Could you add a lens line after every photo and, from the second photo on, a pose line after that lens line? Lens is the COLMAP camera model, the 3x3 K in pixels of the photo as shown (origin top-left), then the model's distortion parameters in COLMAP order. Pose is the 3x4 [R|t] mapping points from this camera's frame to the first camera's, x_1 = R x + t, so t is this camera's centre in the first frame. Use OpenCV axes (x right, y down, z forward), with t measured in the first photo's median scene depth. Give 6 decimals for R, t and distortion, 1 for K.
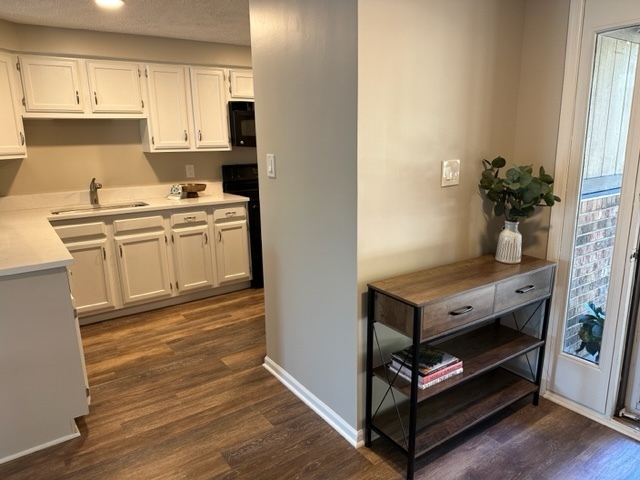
lens RADIAL K [[445.1, 0, 339.8], [0, 445.1, 240.0], [0, 0, 1]] dist [0.023993, -0.050616]
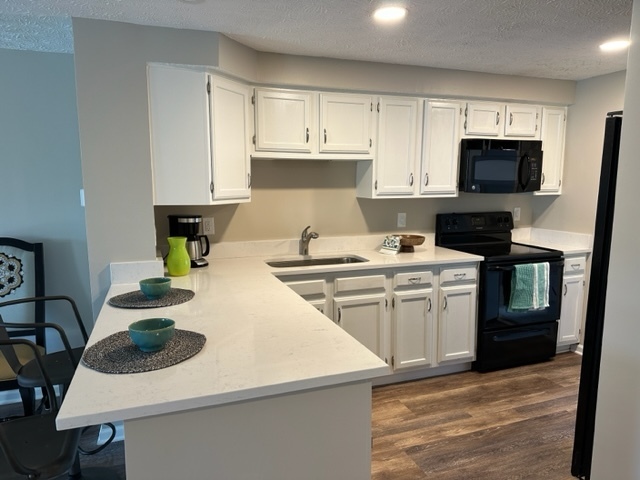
lens RADIAL K [[445.1, 0, 321.8], [0, 445.1, 234.6], [0, 0, 1]] dist [0.023993, -0.050616]
pose [[0.957331, 0.044921, -0.285482, -0.277044], [-0.074953, 0.992637, -0.095153, -0.040712], [0.279105, 0.112491, 0.953649, 0.177051]]
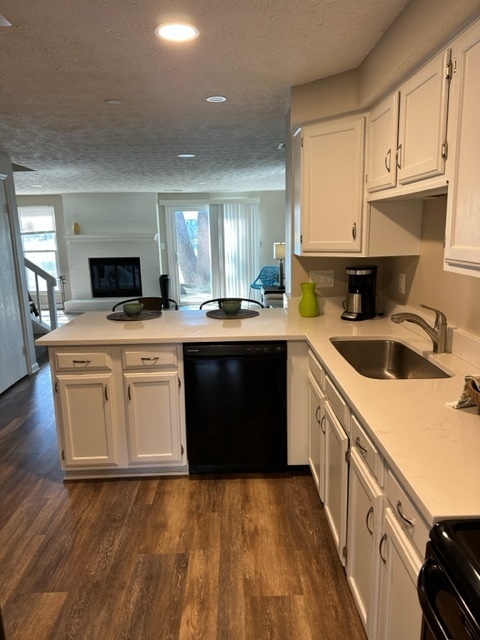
lens RADIAL K [[445.1, 0, 238.8], [0, 445.1, 317.2], [0, 0, 1]] dist [0.023993, -0.050616]
pose [[-0.584977, 0.187089, -0.789177, 0.011525], [-0.158927, 0.927725, 0.337739, -0.273122], [0.795327, 0.322991, -0.512964, 1.096947]]
